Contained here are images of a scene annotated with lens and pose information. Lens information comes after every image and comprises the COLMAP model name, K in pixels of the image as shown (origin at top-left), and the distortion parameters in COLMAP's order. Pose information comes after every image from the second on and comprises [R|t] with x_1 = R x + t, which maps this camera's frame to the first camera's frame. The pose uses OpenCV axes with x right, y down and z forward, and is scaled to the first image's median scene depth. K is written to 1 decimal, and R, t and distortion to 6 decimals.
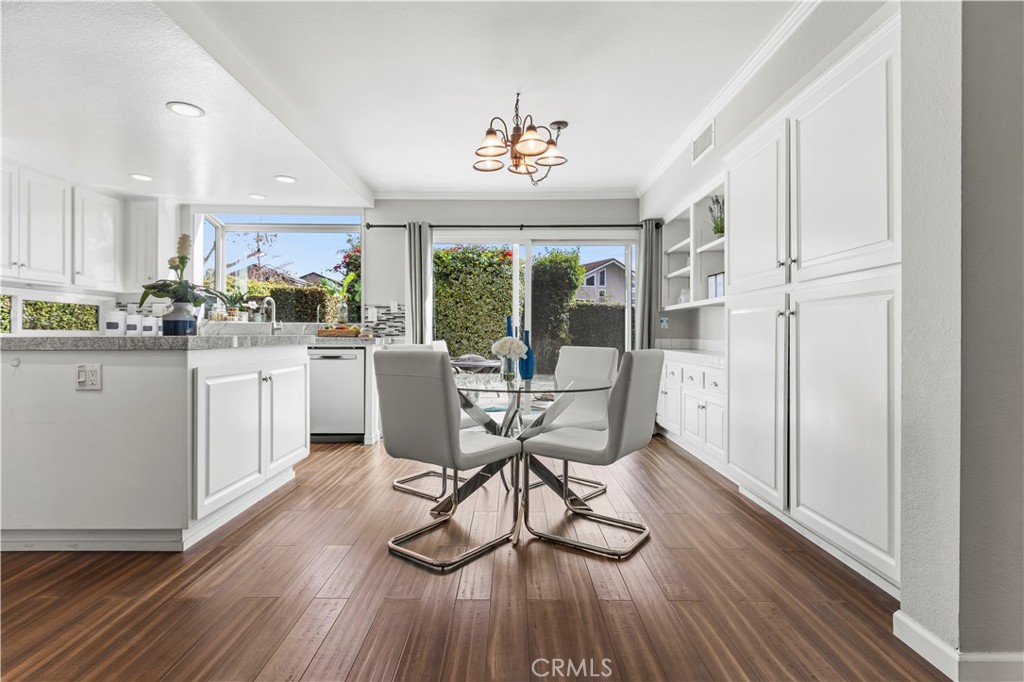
lens RADIAL K [[515.7, 0, 511.9], [0, 515.7, 333.9], [0, 0, 1]] dist [0.005835, 0.000467]
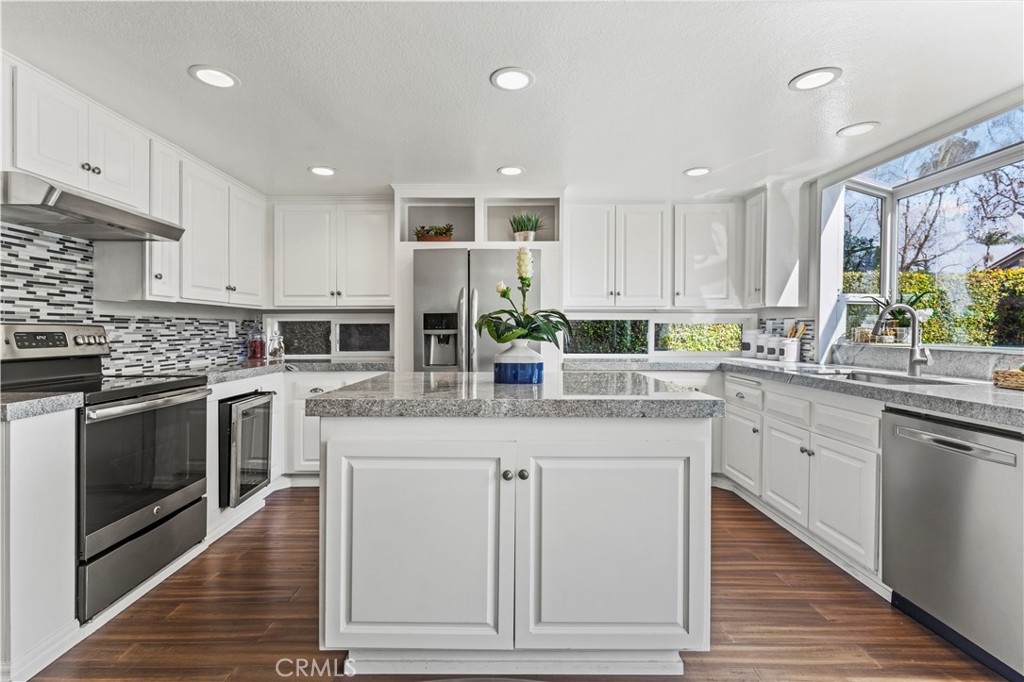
lens RADIAL K [[460.8, 0, 493.1], [0, 460.8, 335.2], [0, 0, 1]] dist [0.004125, -0.002968]
pose [[-0.013637, 0.011143, -0.999845, 0.024669], [0.000023, 0.999938, 0.011144, -0.045853], [0.999907, 0.000129, -0.013637, 0.609655]]
